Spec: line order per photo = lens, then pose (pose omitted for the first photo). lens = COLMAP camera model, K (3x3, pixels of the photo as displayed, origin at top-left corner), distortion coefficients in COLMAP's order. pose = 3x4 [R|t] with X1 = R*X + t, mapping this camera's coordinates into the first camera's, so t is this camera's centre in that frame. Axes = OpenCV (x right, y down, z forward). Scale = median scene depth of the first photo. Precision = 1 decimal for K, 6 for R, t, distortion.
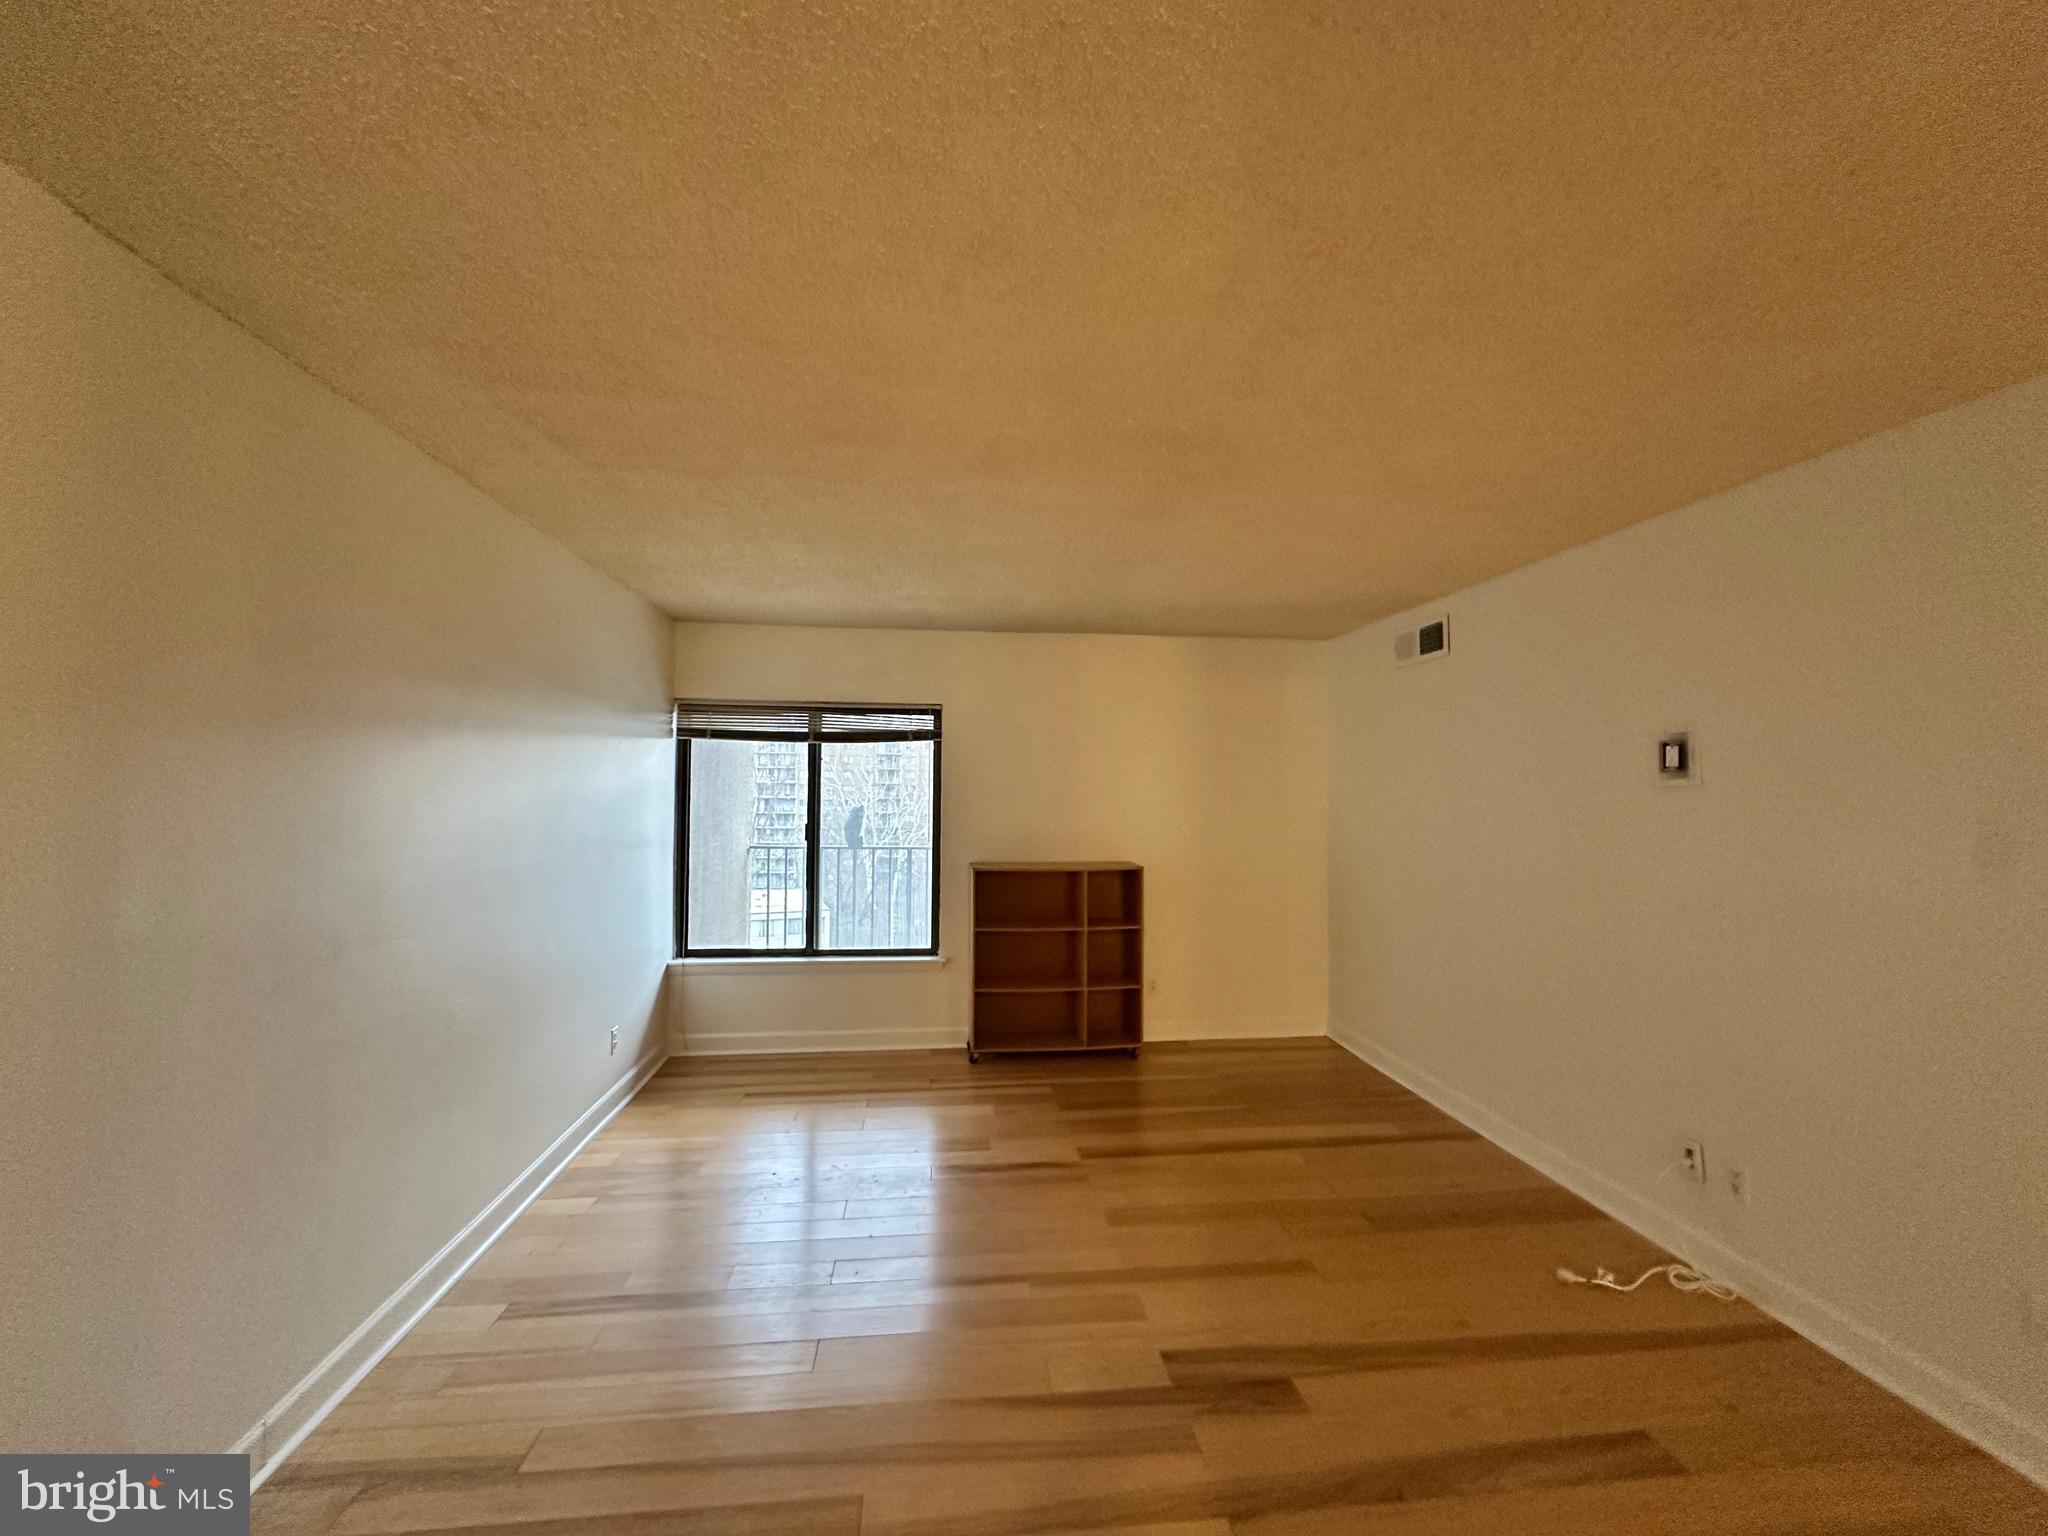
lens RADIAL K [[813.7, 0, 1024.6], [0, 813.7, 766.5], [0, 0, 1]] dist [-0.001956, 0.000200]
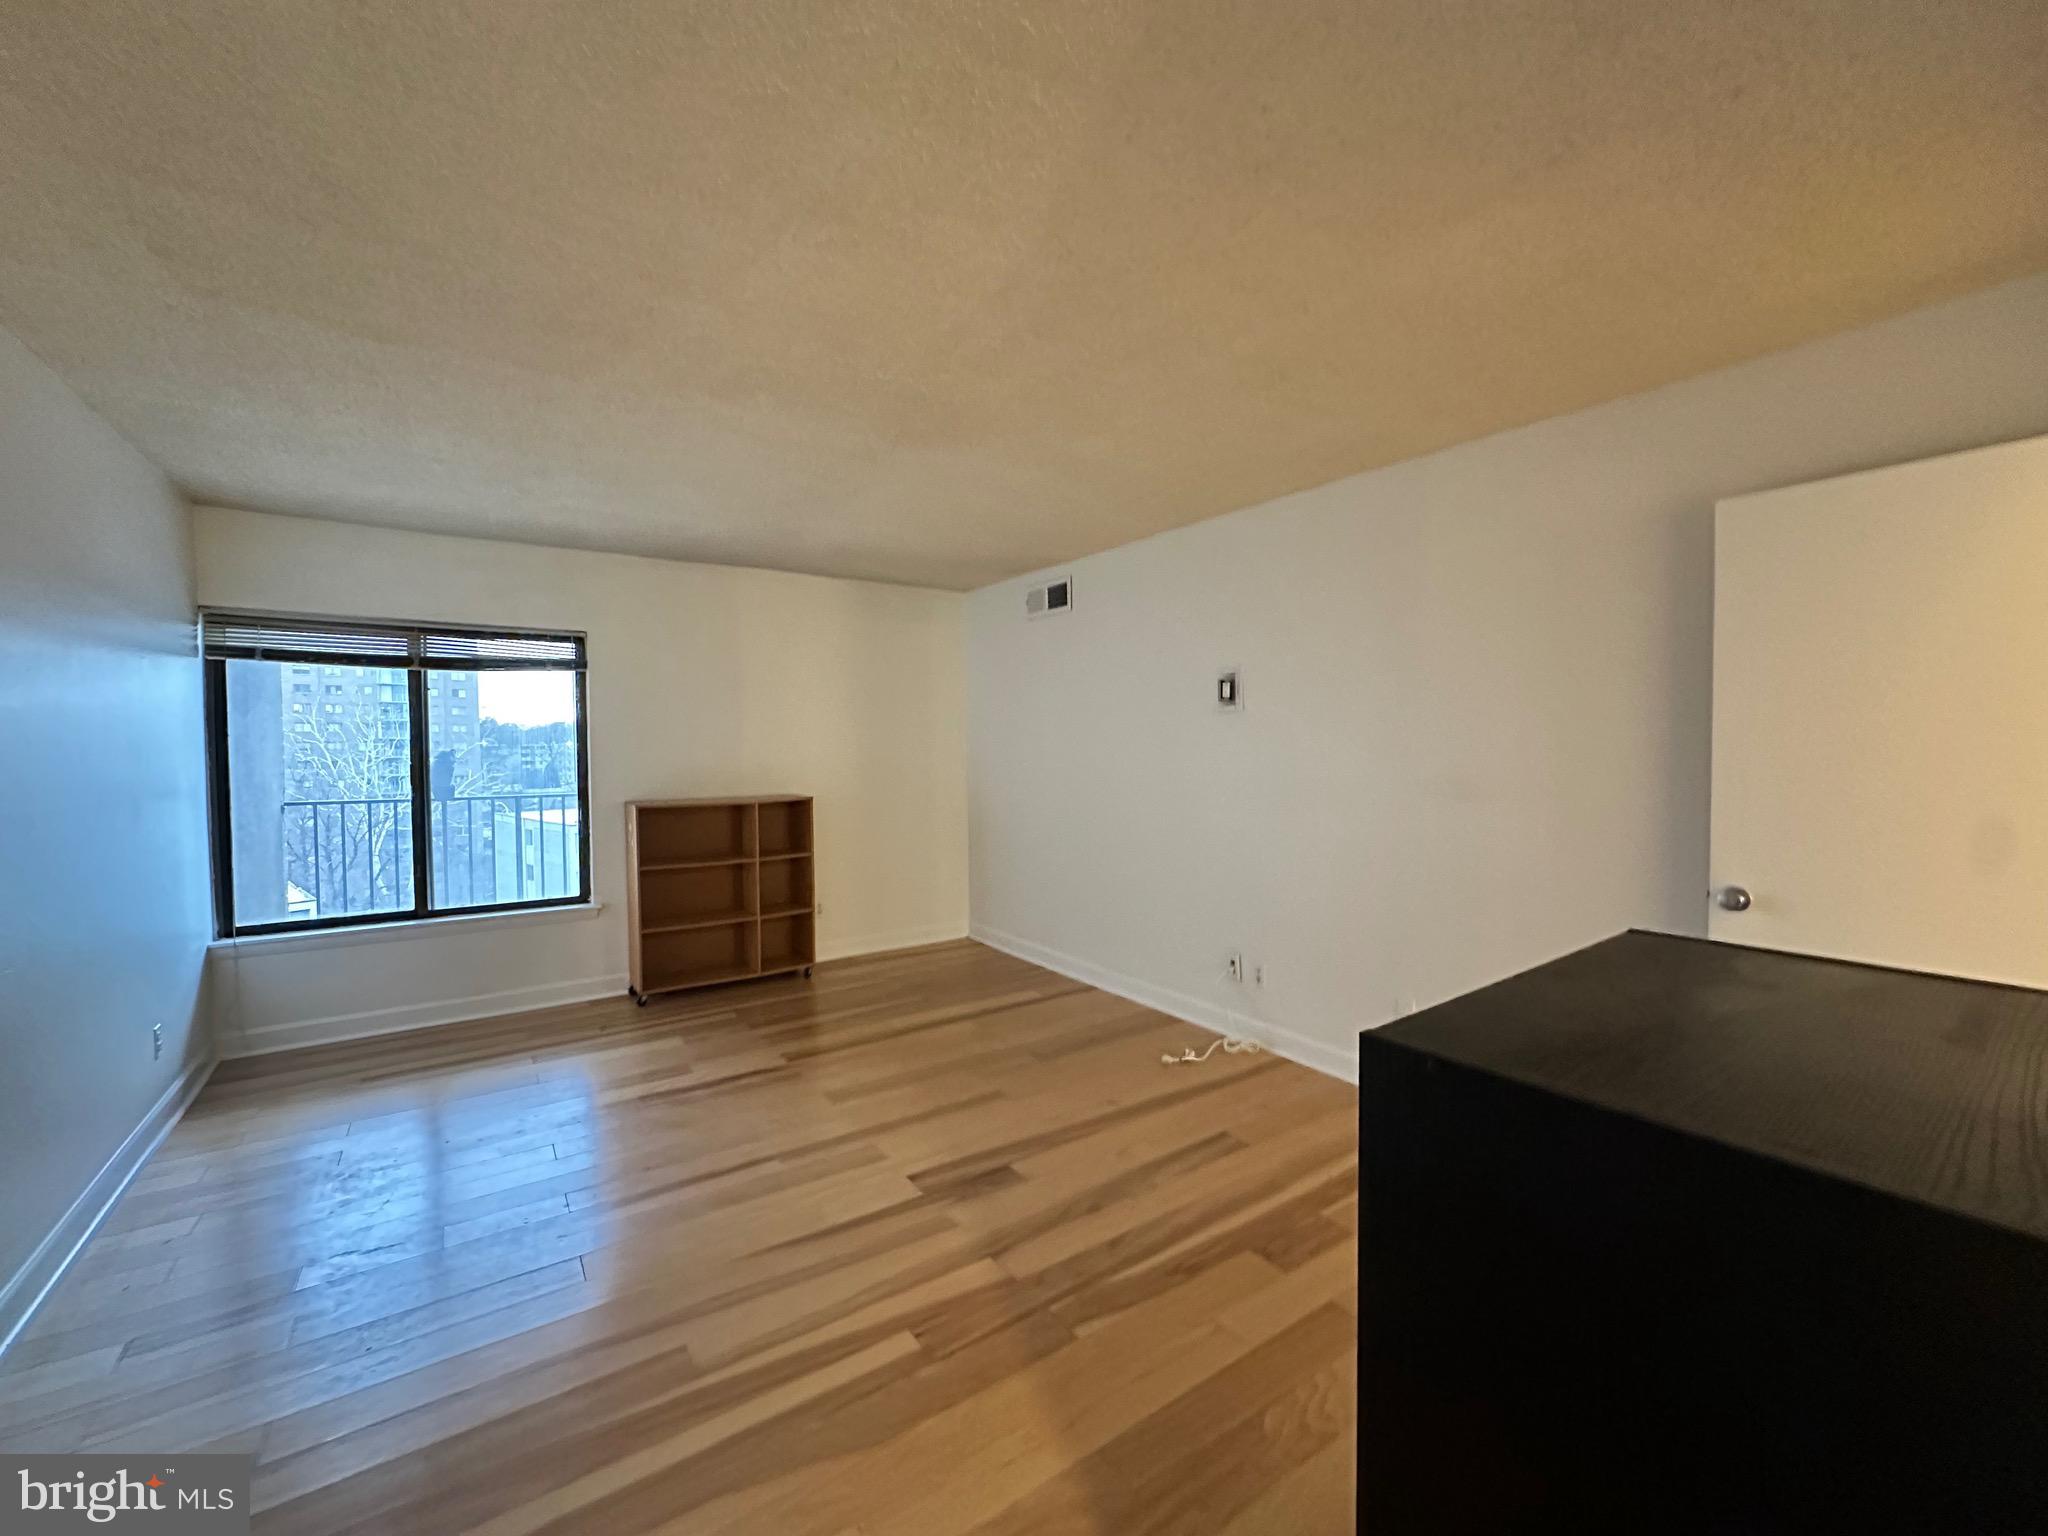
lens RADIAL K [[813.7, 0, 1017.6], [0, 813.7, 769.0], [0, 0, 1]] dist [-0.001956, 0.000200]
pose [[0.883063, -0.028007, 0.468417, -0.124681], [-0.001033, 0.998099, 0.061625, 0.024961], [-0.469253, -0.054903, 0.881356, -0.053873]]
